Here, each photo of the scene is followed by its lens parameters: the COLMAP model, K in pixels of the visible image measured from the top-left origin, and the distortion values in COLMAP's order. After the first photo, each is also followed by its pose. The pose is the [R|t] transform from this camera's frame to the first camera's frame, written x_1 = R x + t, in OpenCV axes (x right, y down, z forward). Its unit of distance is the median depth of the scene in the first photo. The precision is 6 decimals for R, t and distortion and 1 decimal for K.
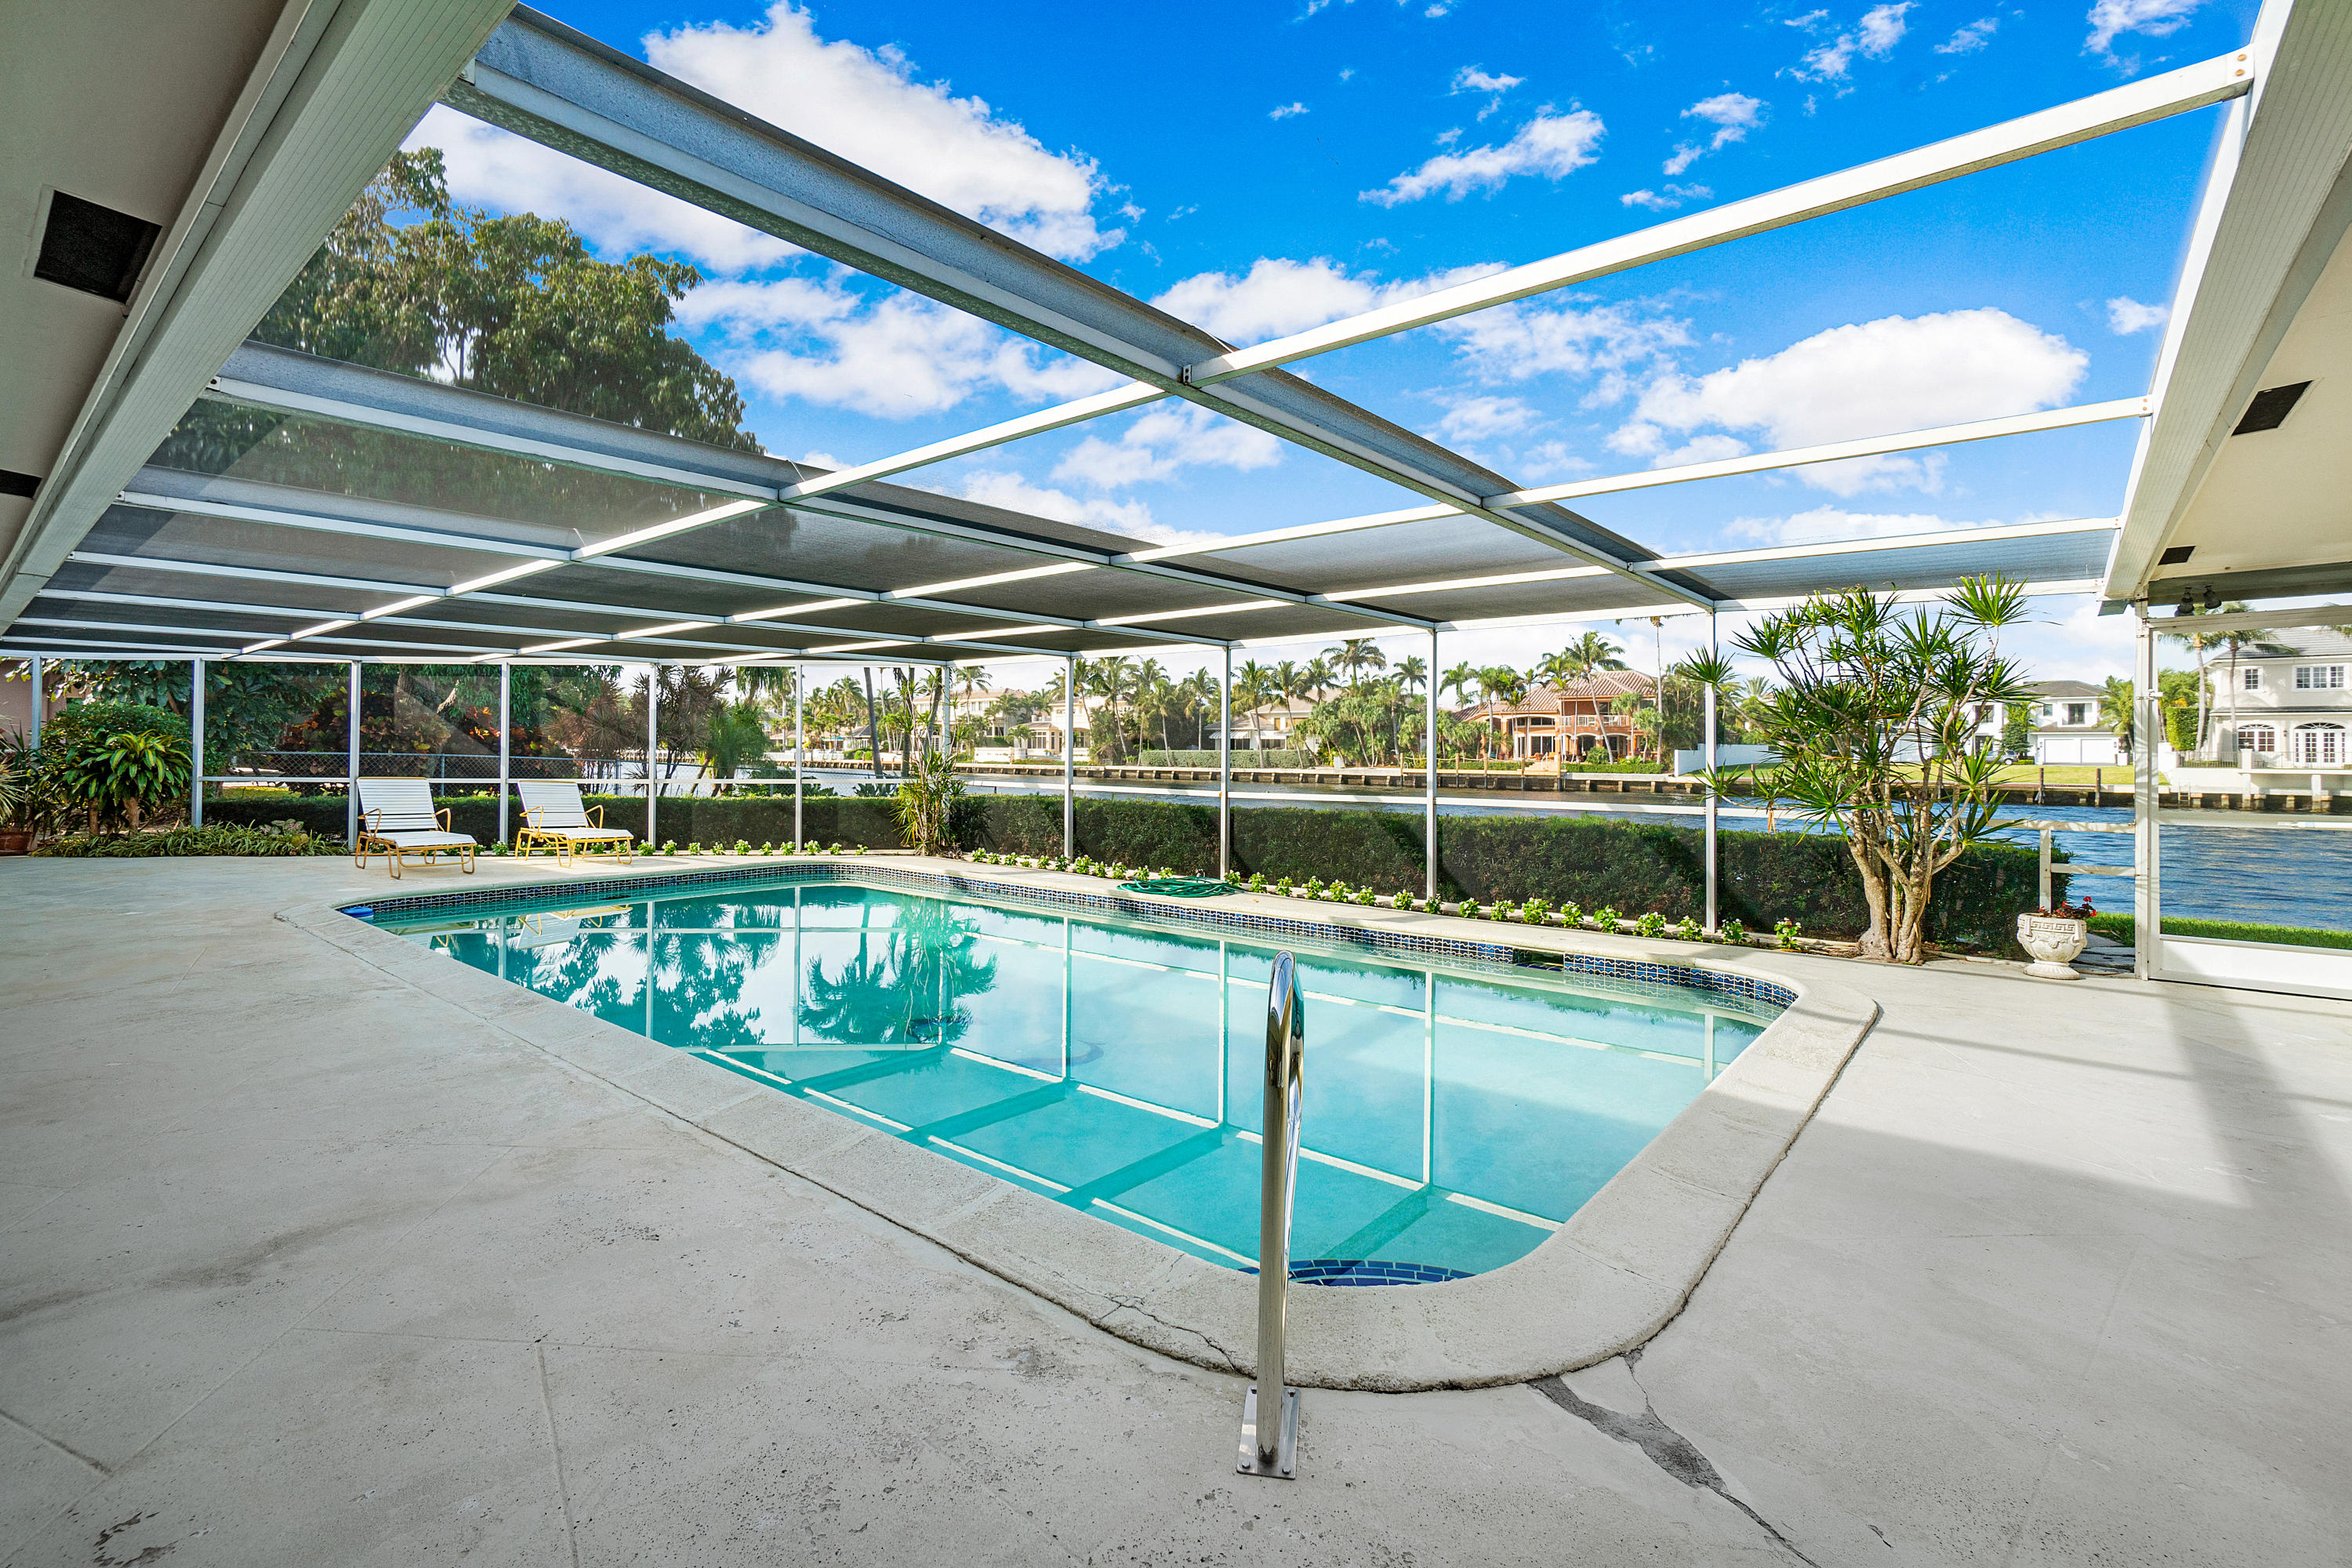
lens RADIAL K [[1078.6, 0, 1188.7], [0, 1078.6, 744.5], [0, 0, 1]] dist [0.019920, 0.000915]
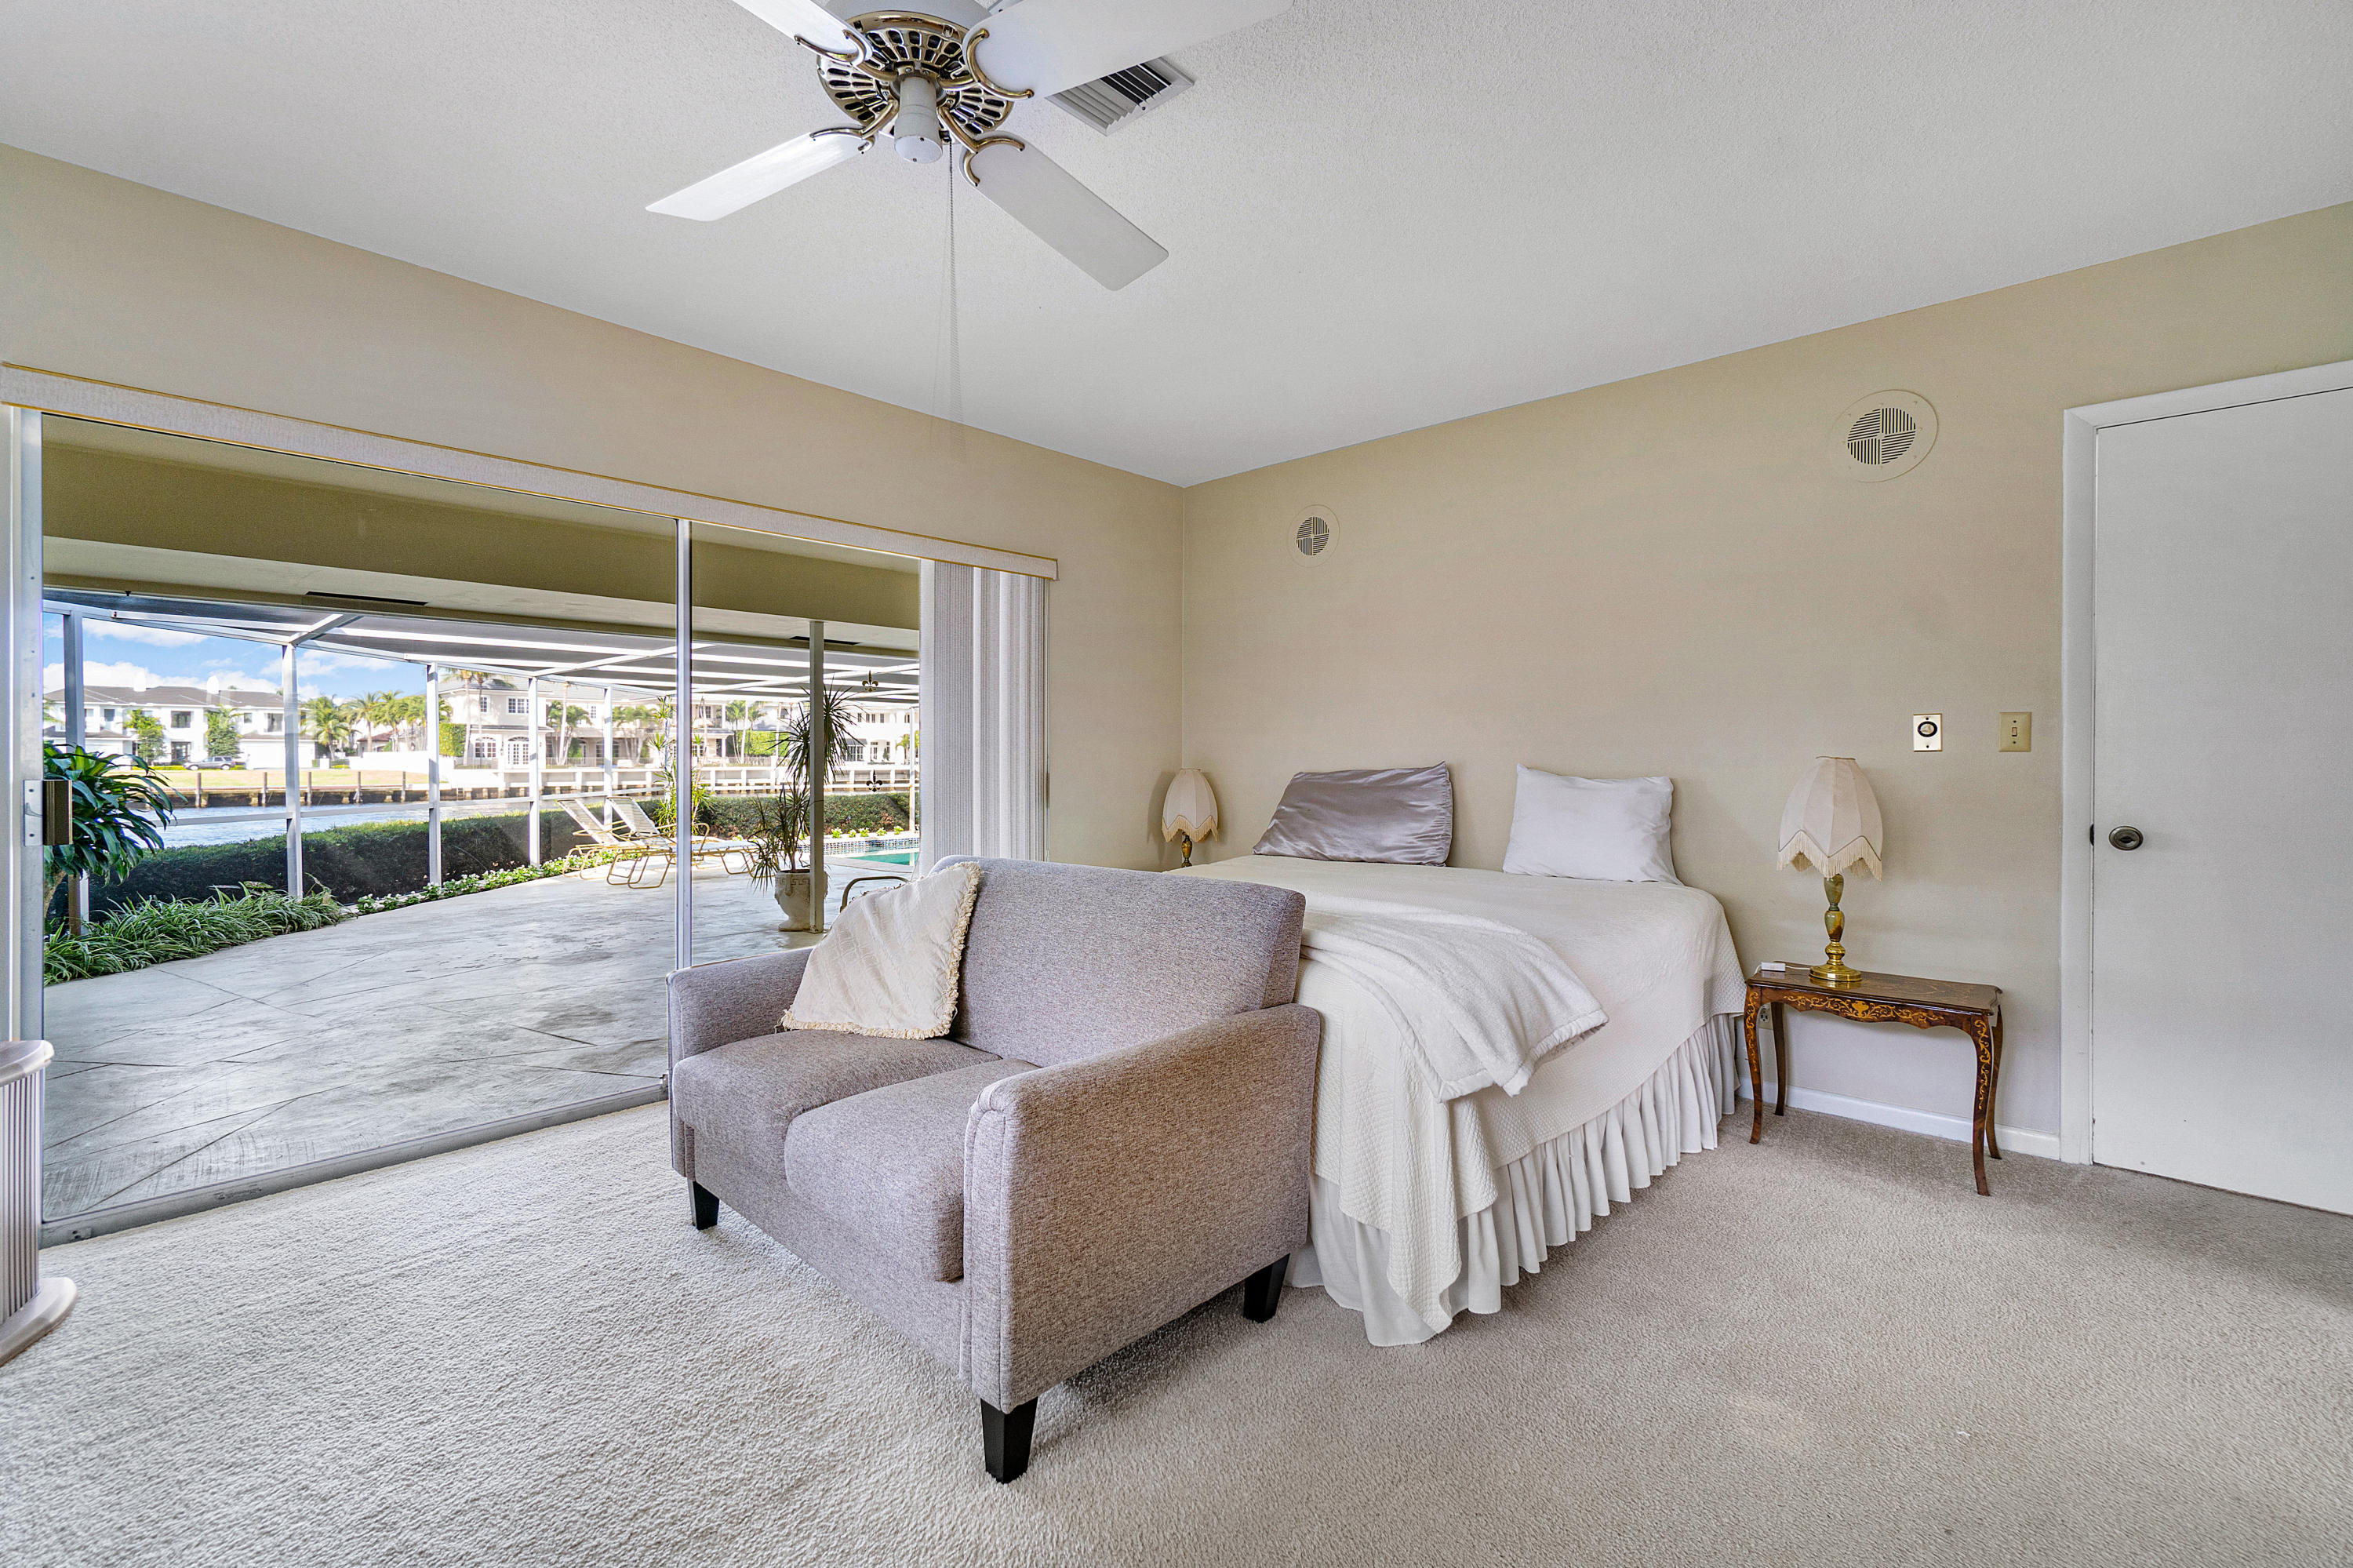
lens RADIAL K [[1006.7, 0, 1178.3], [0, 1006.7, 757.1], [0, 0, 1]] dist [-0.000433, -0.000373]
pose [[0.061872, -0.002795, 0.998080, -0.200007], [-0.004727, 0.999984, 0.003093, -0.001464], [-0.998073, -0.004910, 0.061858, 0.045912]]
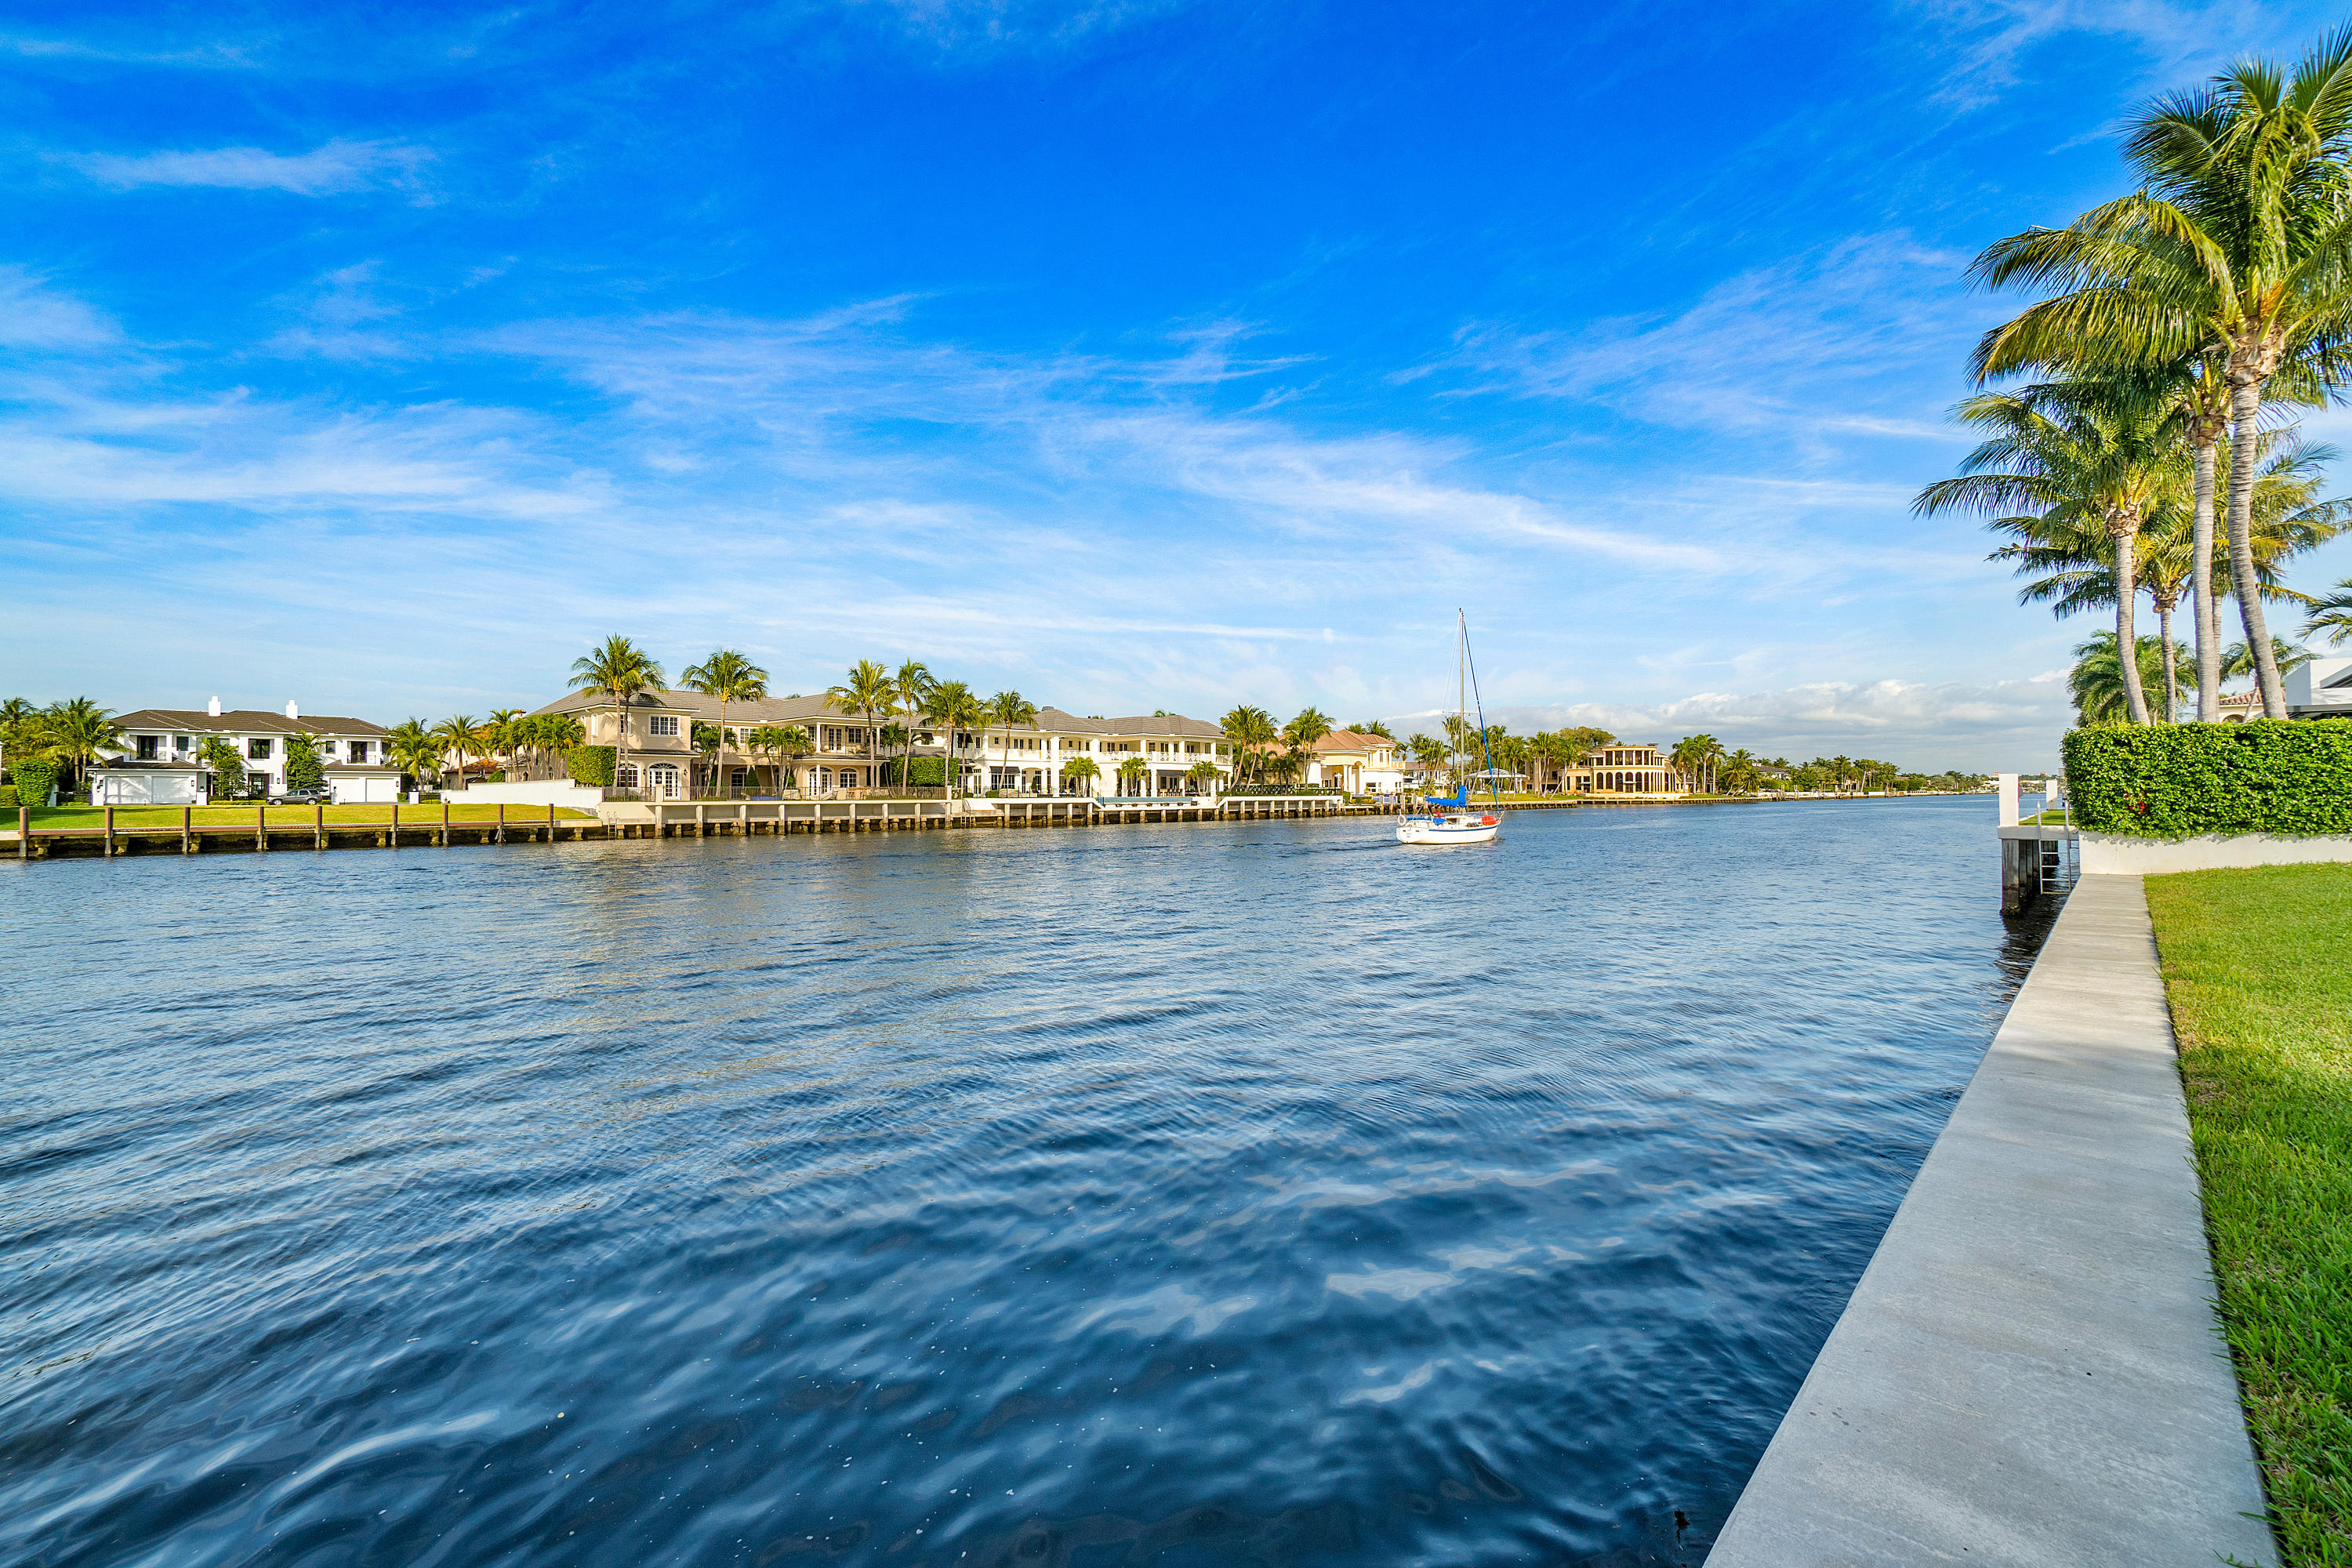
lens RADIAL K [[1035.5, 0, 1146.1], [0, 1035.5, 772.3], [0, 0, 1]] dist [0.002808, 0.000270]
pose [[0.111408, 0.016781, 0.993633, -0.037167], [-0.000392, 0.999858, -0.016842, 0.007067], [-0.993775, 0.001487, 0.111399, 0.288076]]
